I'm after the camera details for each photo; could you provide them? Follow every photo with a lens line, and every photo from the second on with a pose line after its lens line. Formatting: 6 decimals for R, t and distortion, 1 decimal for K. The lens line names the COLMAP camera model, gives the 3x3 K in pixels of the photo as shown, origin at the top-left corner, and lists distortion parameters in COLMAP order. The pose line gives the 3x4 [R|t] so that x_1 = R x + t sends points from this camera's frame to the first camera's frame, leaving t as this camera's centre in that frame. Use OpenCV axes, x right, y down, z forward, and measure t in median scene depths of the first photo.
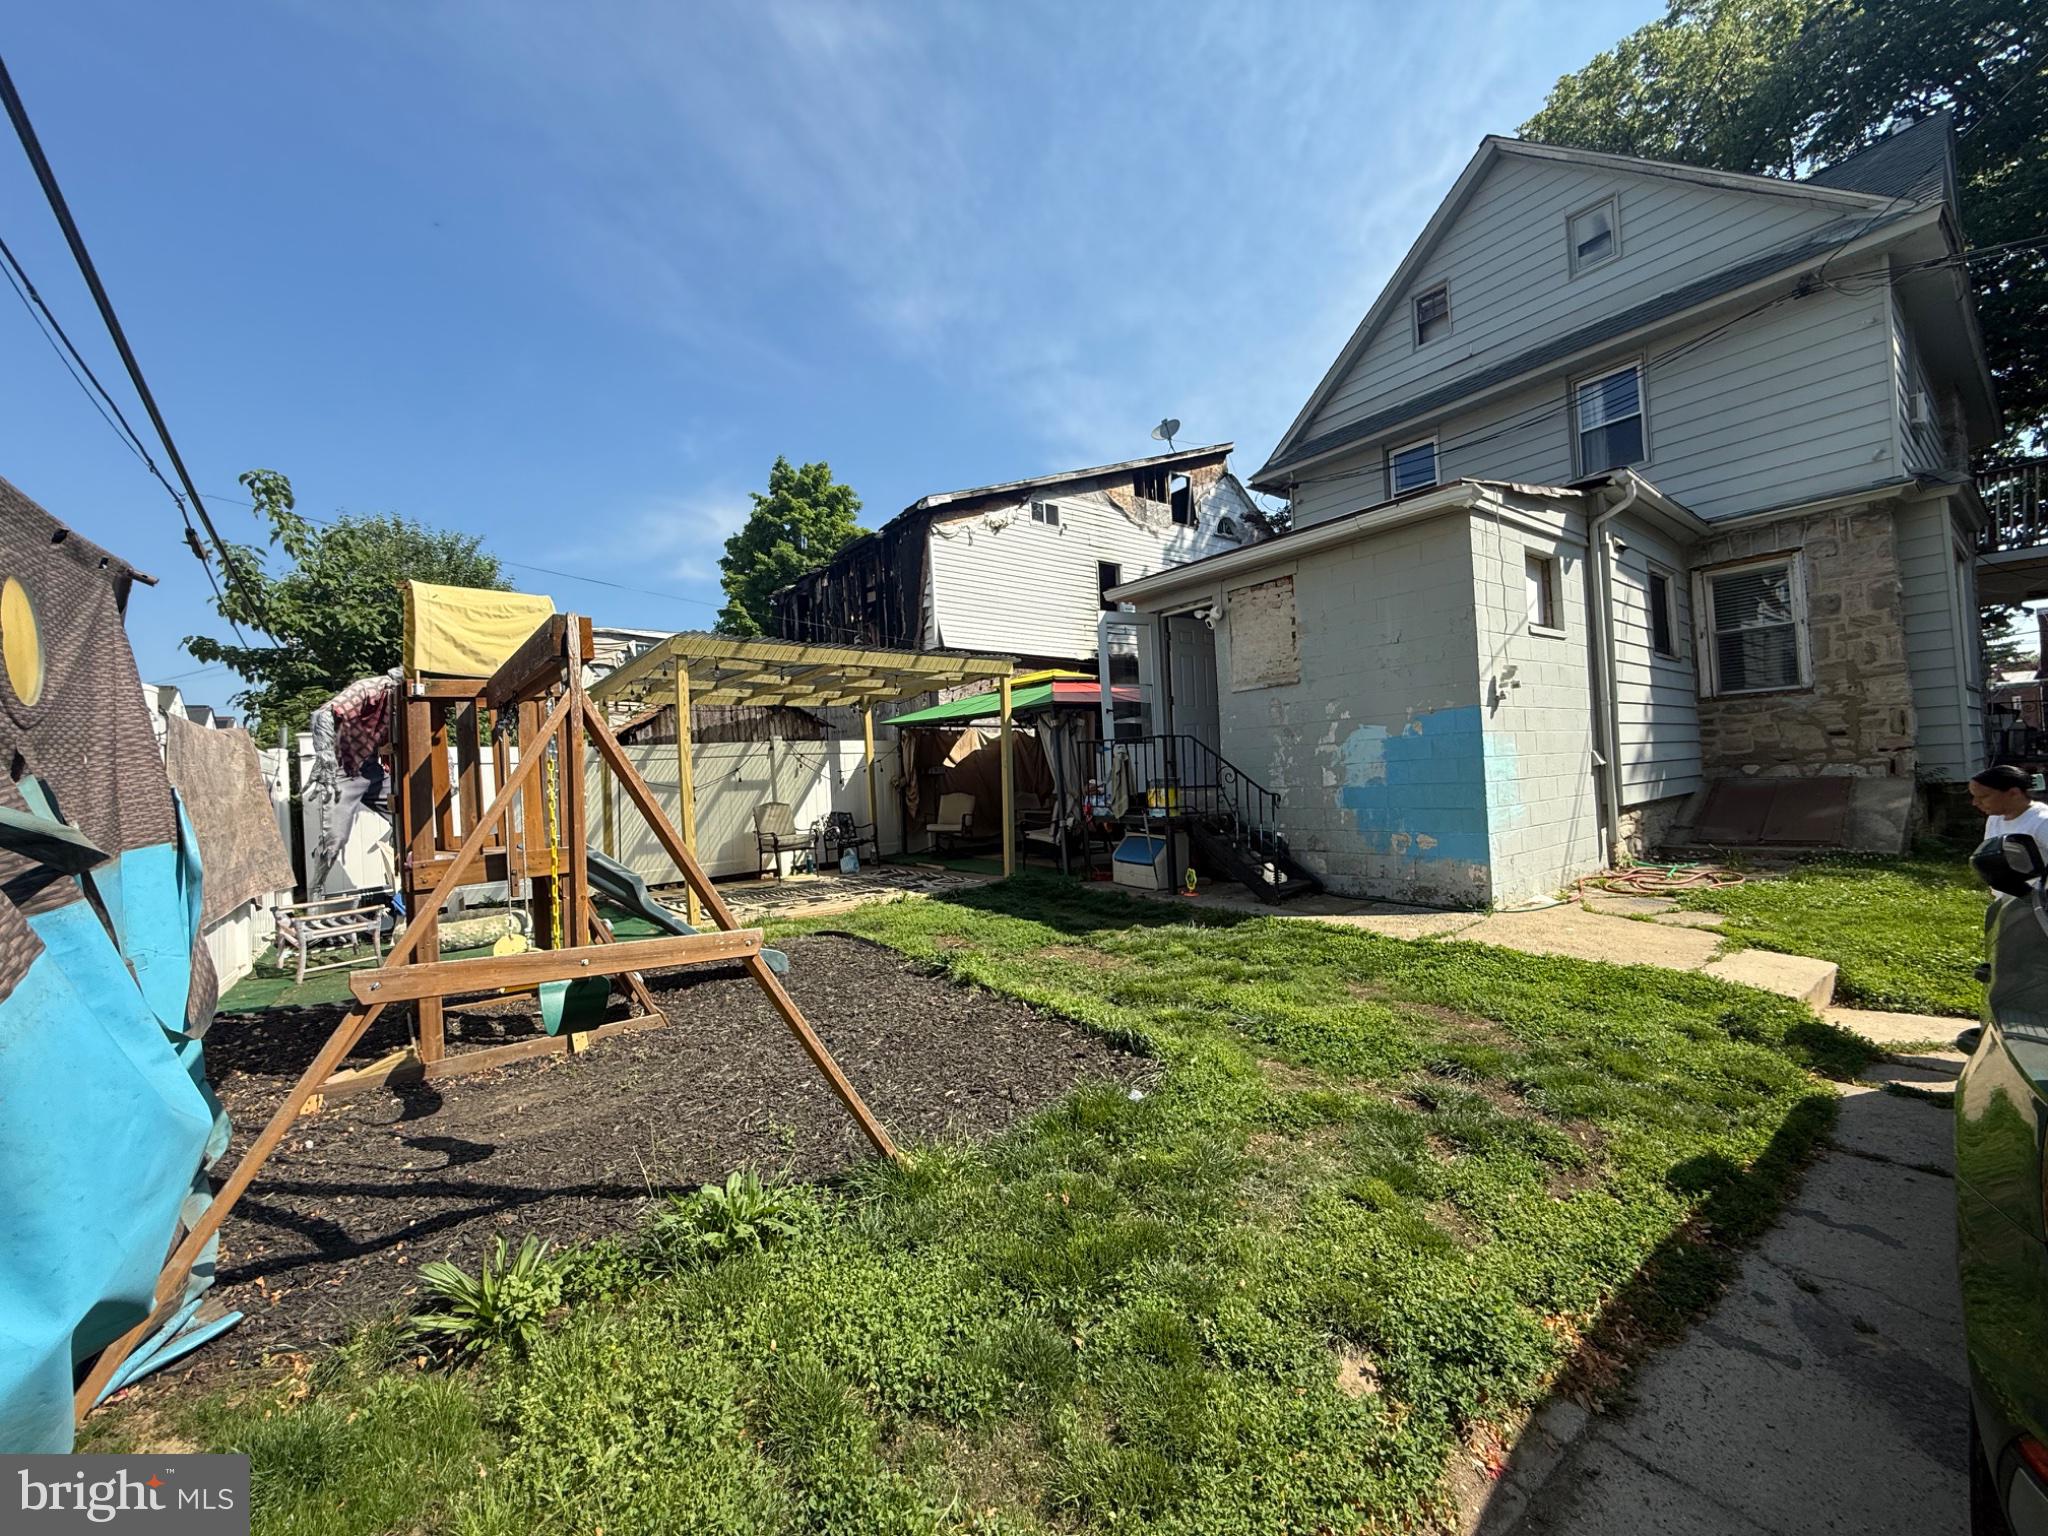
lens RADIAL K [[818.3, 0, 1034.6], [0, 818.3, 768.6], [0, 0, 1]] dist [-0.001447, -0.000301]
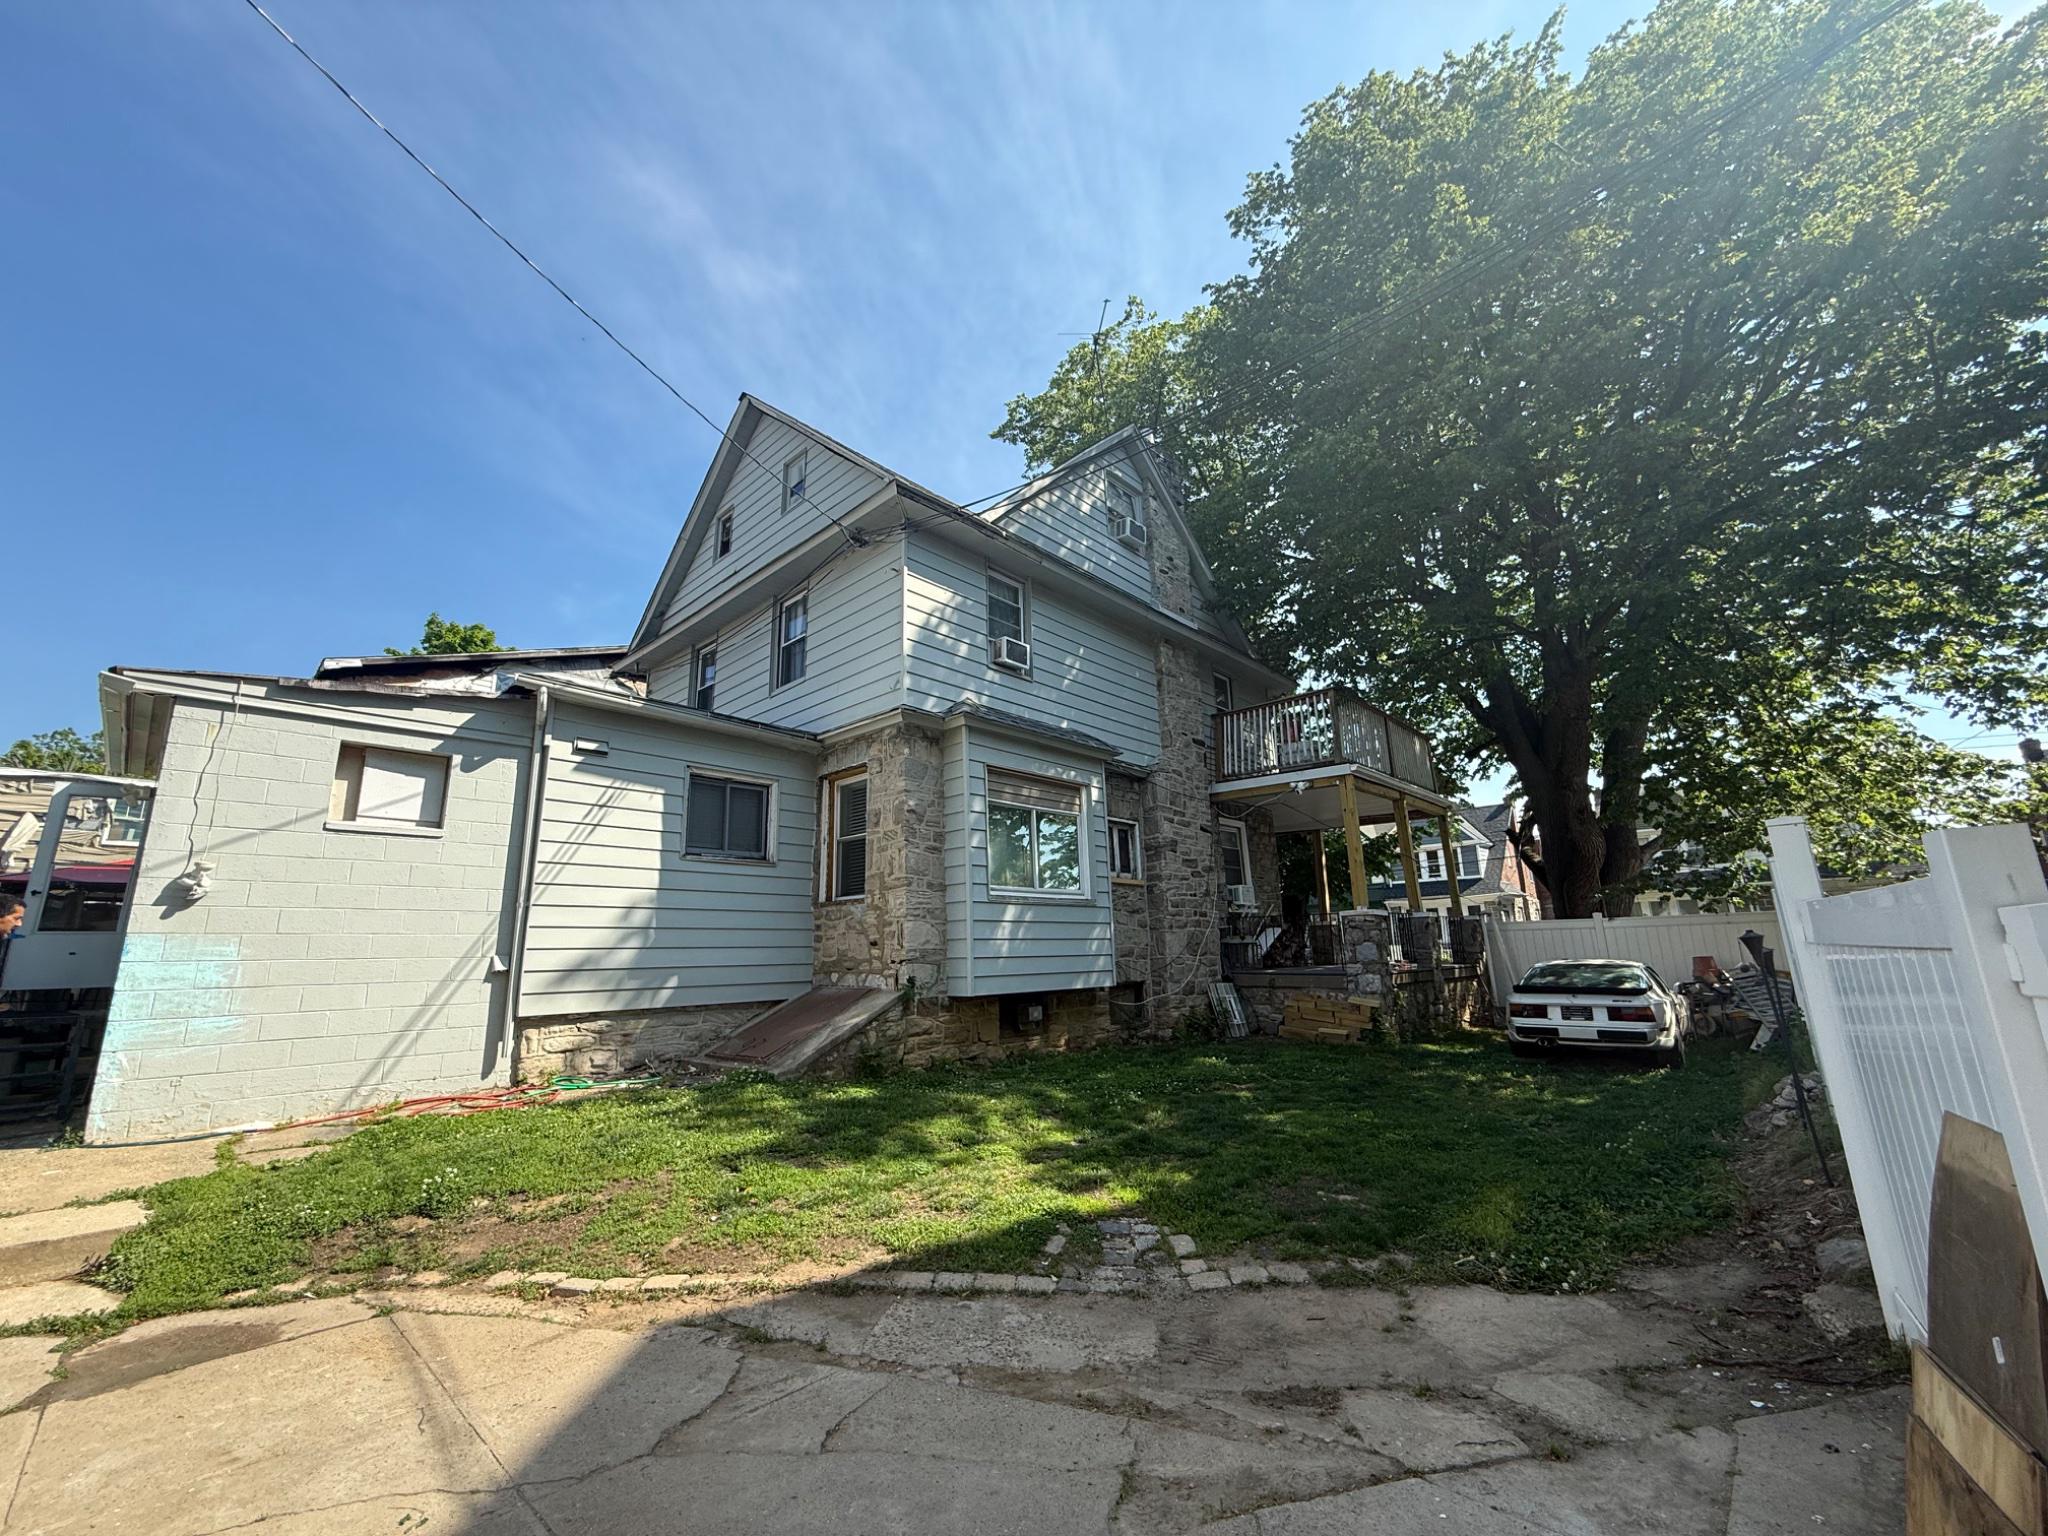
lens RADIAL K [[818.3, 0, 1025.5], [0, 818.3, 766.4], [0, 0, 1]] dist [-0.001447, -0.000301]
pose [[0.986909, 0.063359, 0.148314, 0.336059], [-0.029584, 0.975117, -0.219708, -0.013504], [-0.158544, 0.212444, 0.964226, -0.019197]]
